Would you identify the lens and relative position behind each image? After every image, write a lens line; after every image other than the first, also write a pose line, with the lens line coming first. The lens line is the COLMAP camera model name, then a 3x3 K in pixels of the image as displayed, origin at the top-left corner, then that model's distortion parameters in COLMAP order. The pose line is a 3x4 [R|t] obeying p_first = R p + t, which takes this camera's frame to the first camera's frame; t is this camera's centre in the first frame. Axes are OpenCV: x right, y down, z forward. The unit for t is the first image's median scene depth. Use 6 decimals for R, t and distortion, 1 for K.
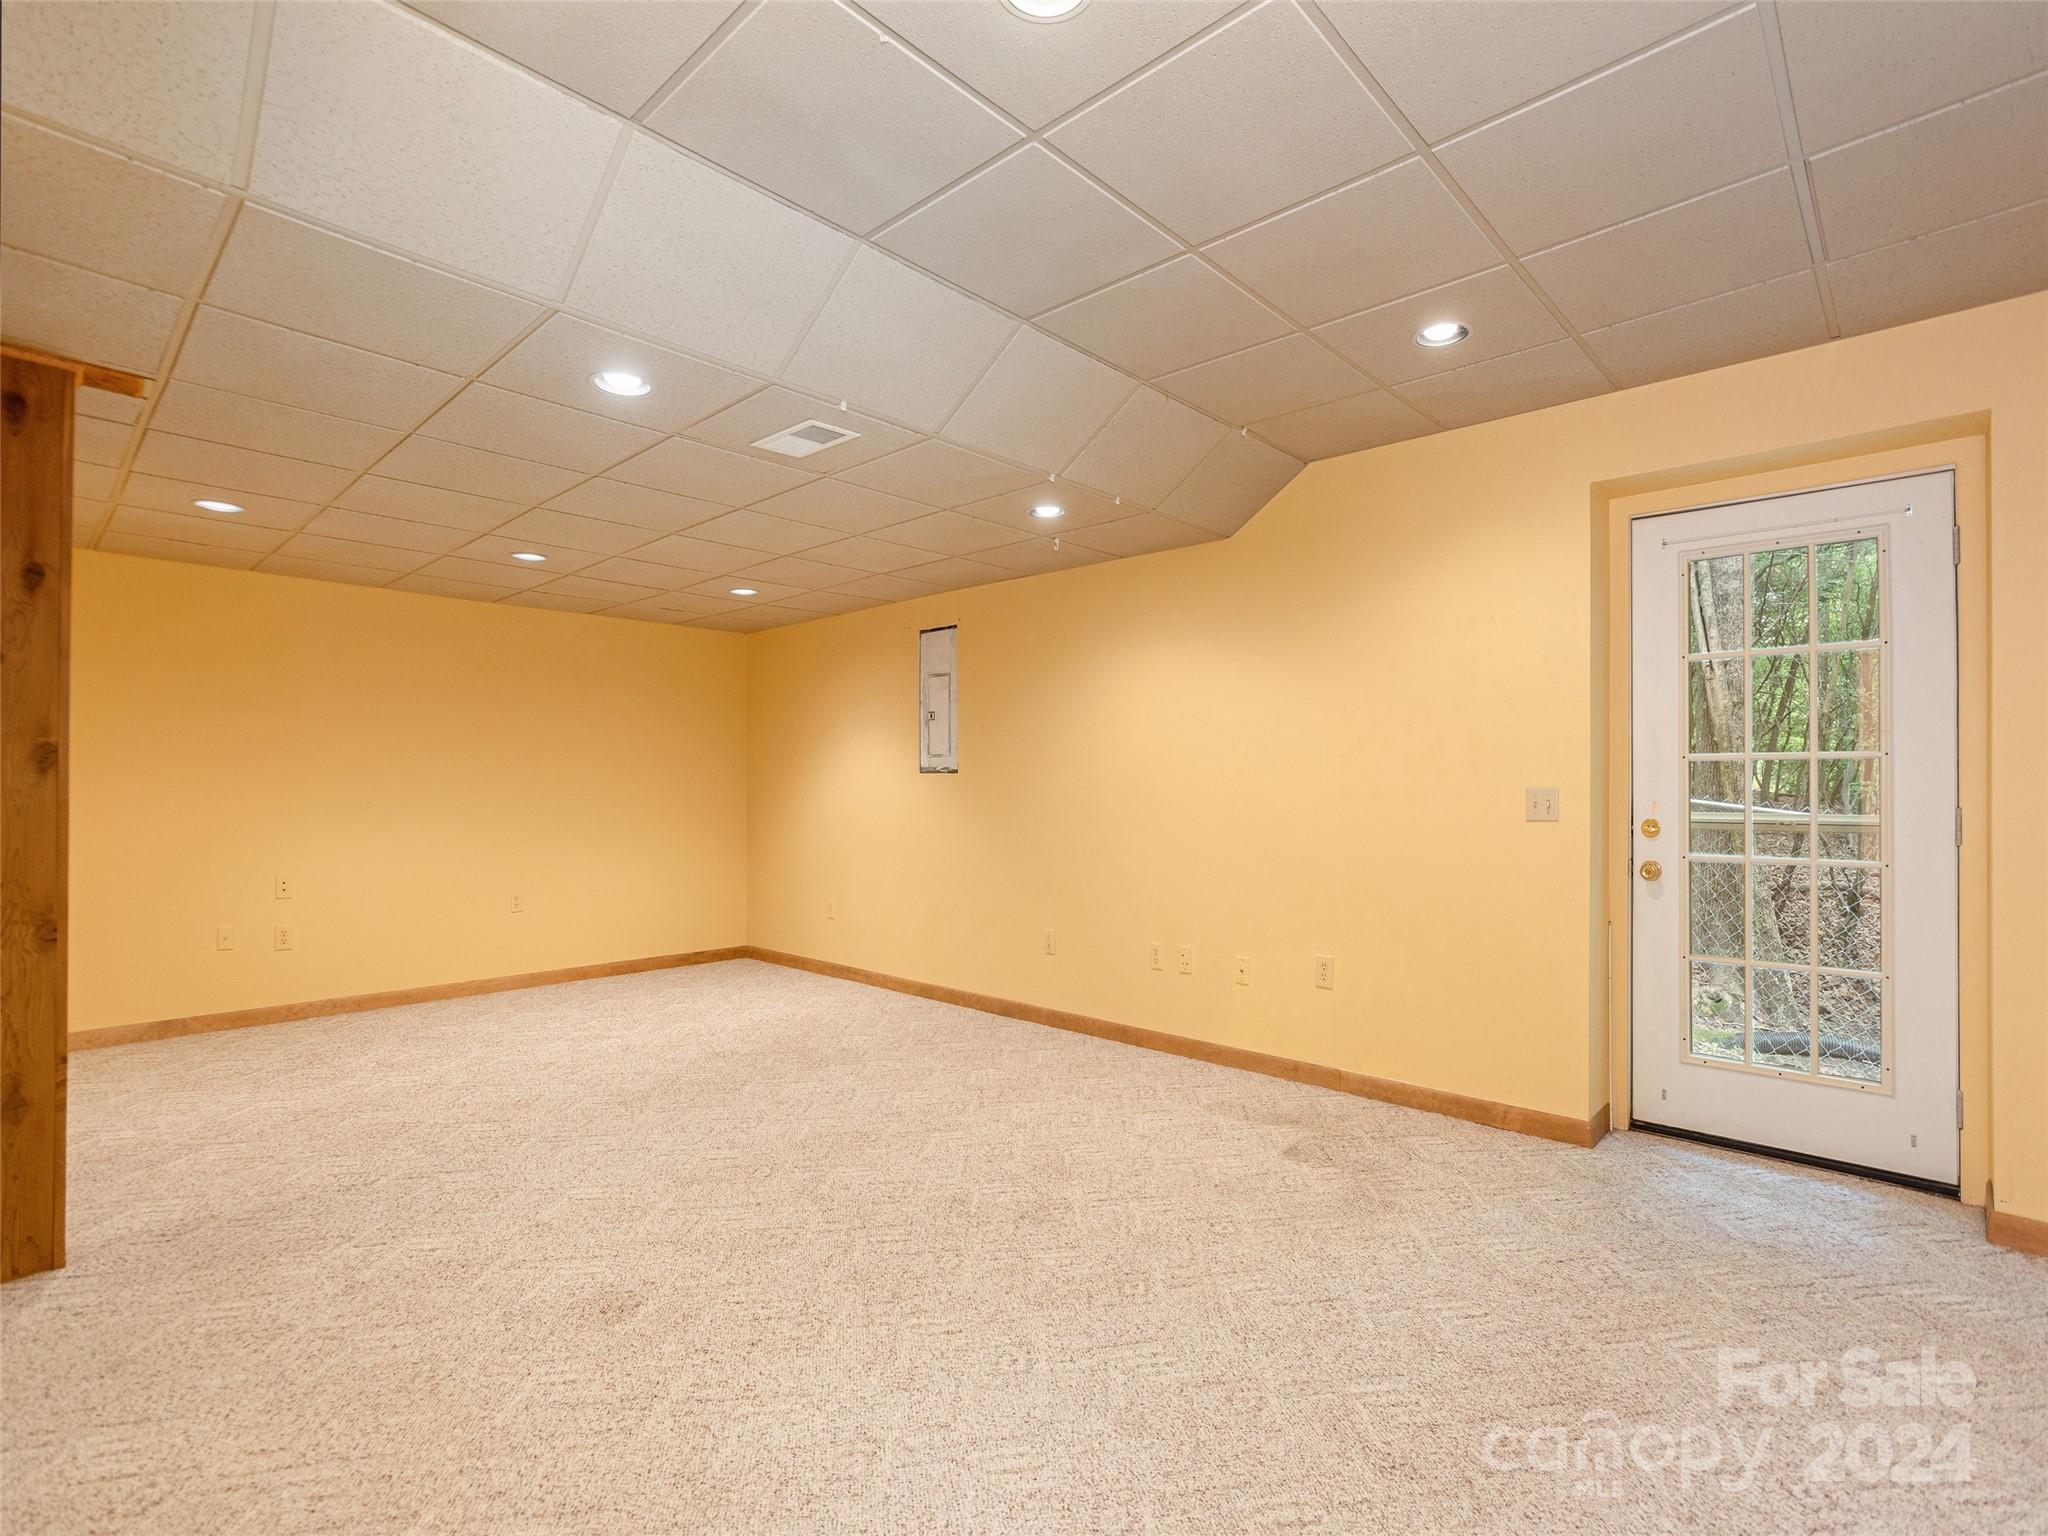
lens RADIAL K [[1002.7, 0, 1021.2], [0, 1002.7, 771.0], [0, 0, 1]] dist [-0.000510, 0.007523]
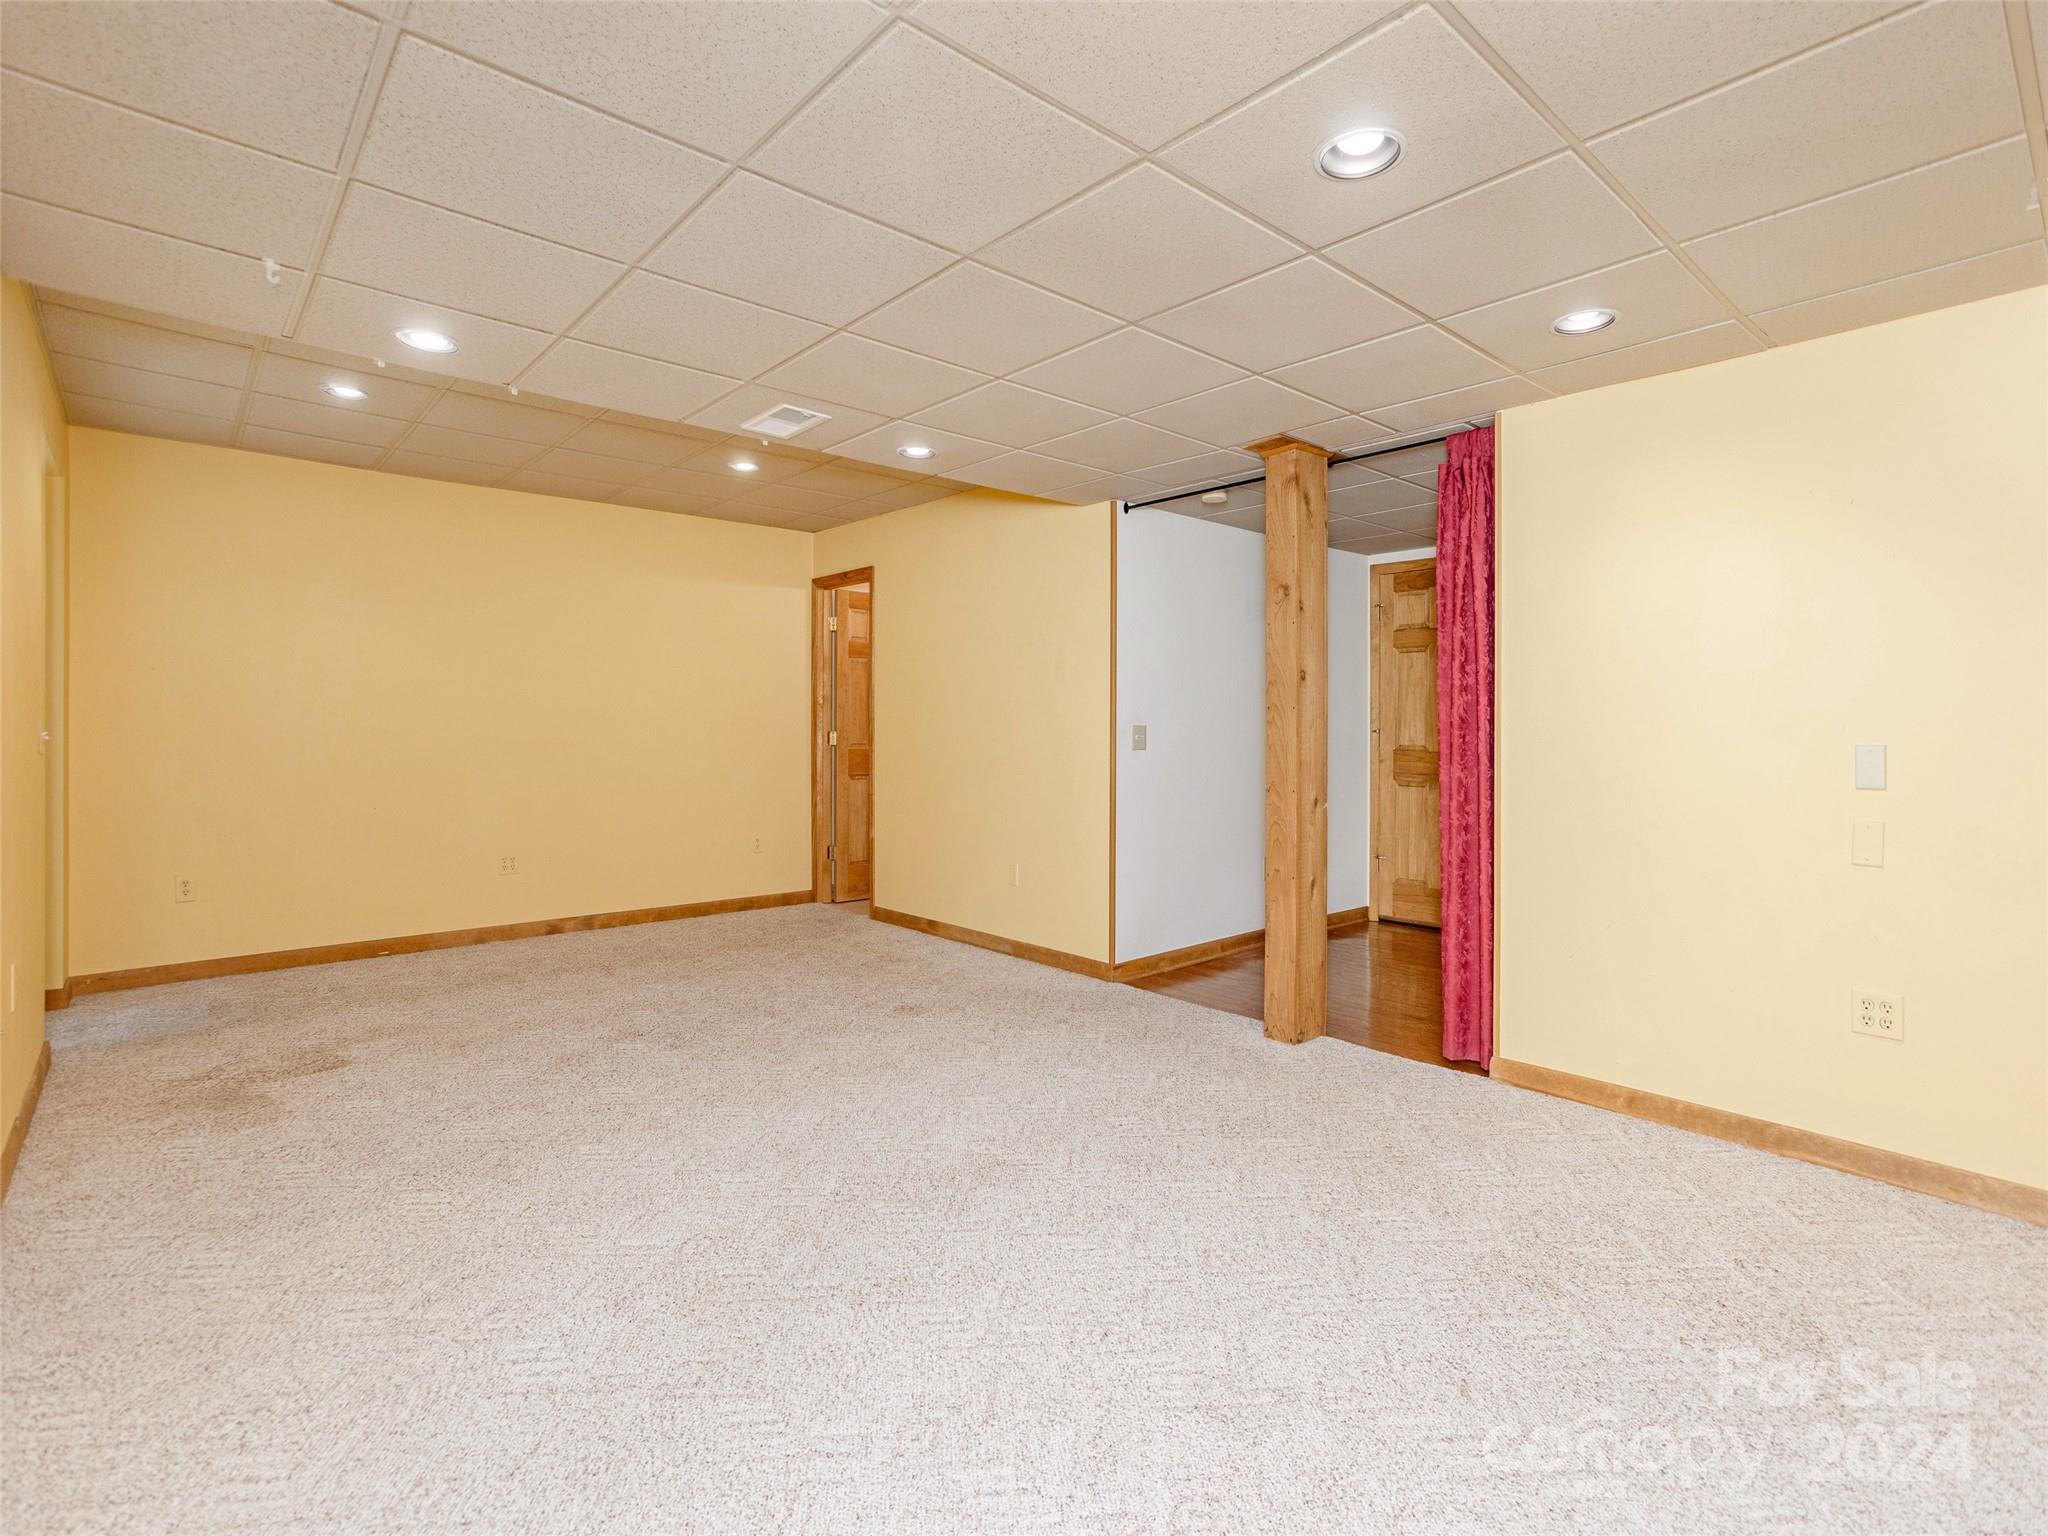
lens RADIAL K [[1002.7, 0, 1027.9], [0, 1002.7, 754.8], [0, 0, 1]] dist [-0.000510, 0.007523]
pose [[-0.996474, -0.006545, 0.083648, -0.516337], [-0.005619, 0.999920, 0.011298, 0.030999], [-0.083716, 0.010788, -0.996431, 1.865342]]
